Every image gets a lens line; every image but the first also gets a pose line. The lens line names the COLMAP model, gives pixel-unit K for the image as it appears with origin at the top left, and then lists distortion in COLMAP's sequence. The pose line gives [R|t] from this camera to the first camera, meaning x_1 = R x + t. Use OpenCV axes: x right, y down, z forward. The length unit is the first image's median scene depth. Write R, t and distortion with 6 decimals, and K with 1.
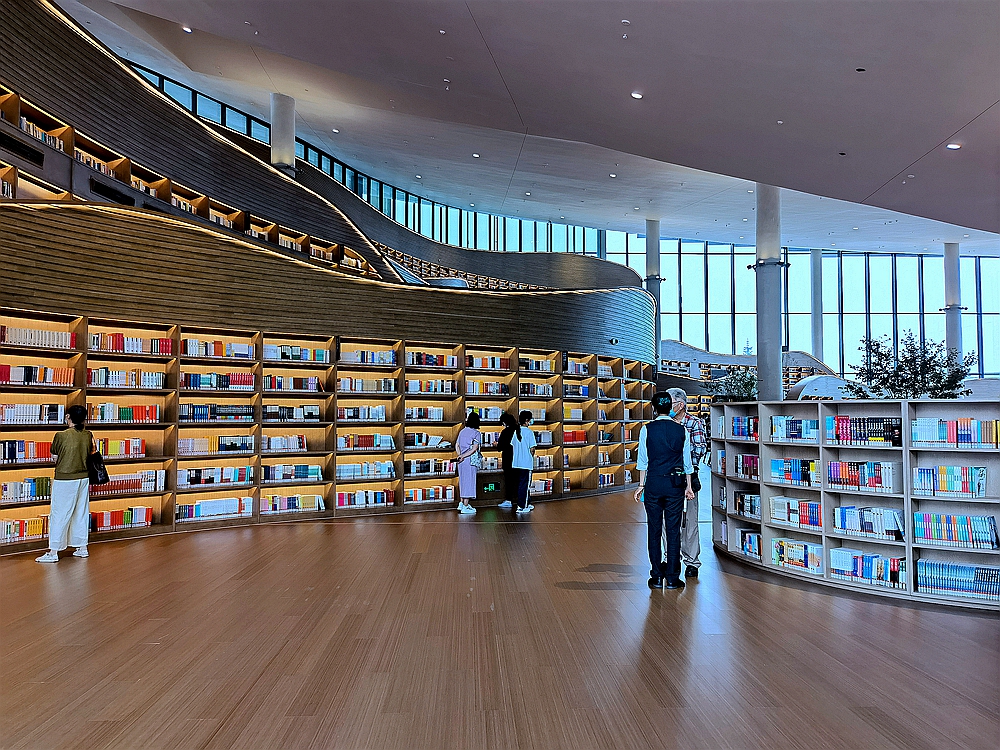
lens RADIAL K [[776.5, 0, 490.9], [0, 776.5, 373.8], [0, 0, 1]] dist [0.121032, -0.133198]
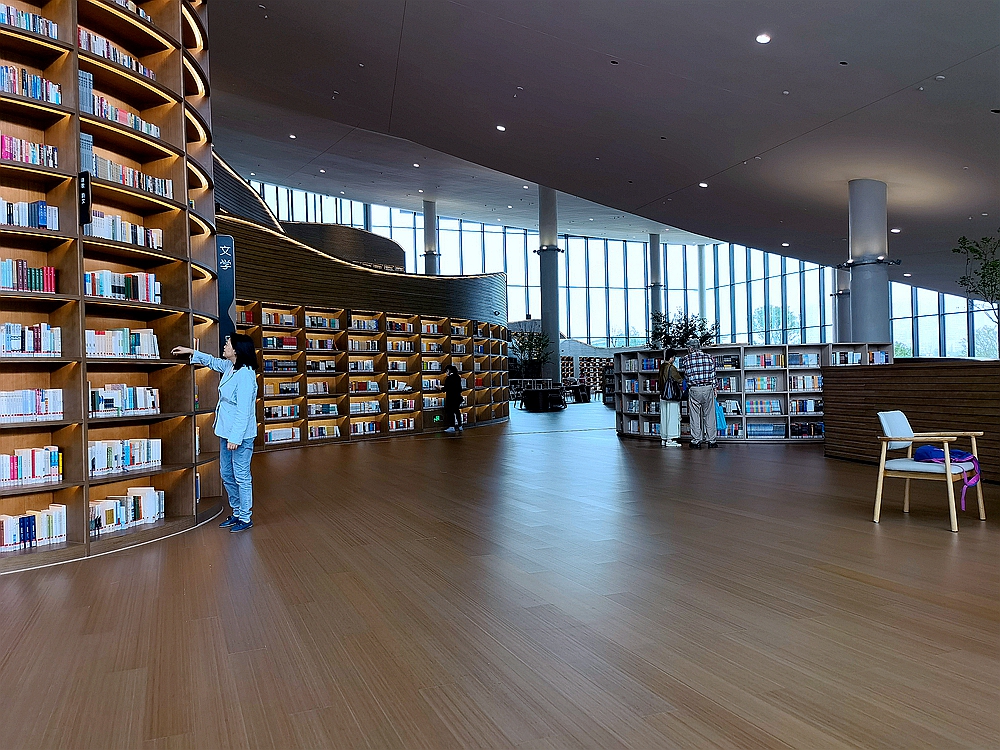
lens RADIAL K [[776.5, 0, 490.9], [0, 776.5, 373.8], [0, 0, 1]] dist [0.121032, -0.133198]
pose [[0.936636, -0.023460, 0.349517, -0.433203], [0.008156, 0.998945, 0.045194, 0.004534], [-0.350209, -0.039479, 0.935839, -0.362520]]
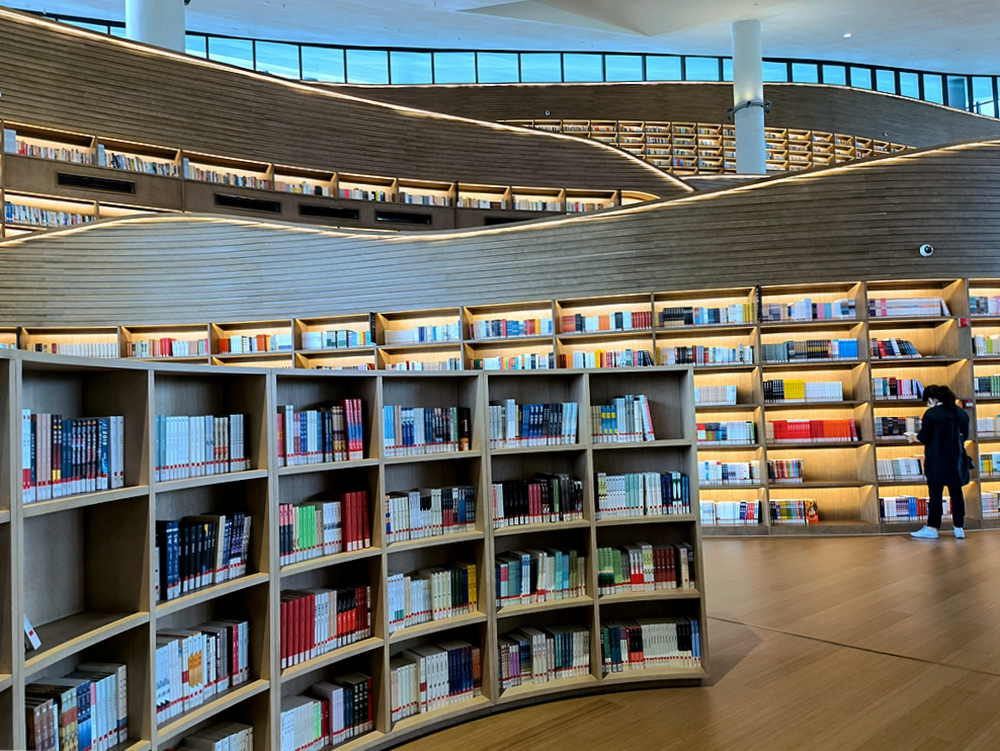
lens RADIAL K [[776.5, 0, 490.9], [0, 776.5, 374.3], [0, 0, 1]] dist [0.121032, -0.133198]
pose [[0.648867, -0.054620, -0.758939, 0.495375], [0.078240, 0.996923, -0.004855, 0.029434], [0.756869, -0.056229, 0.651144, 0.541767]]
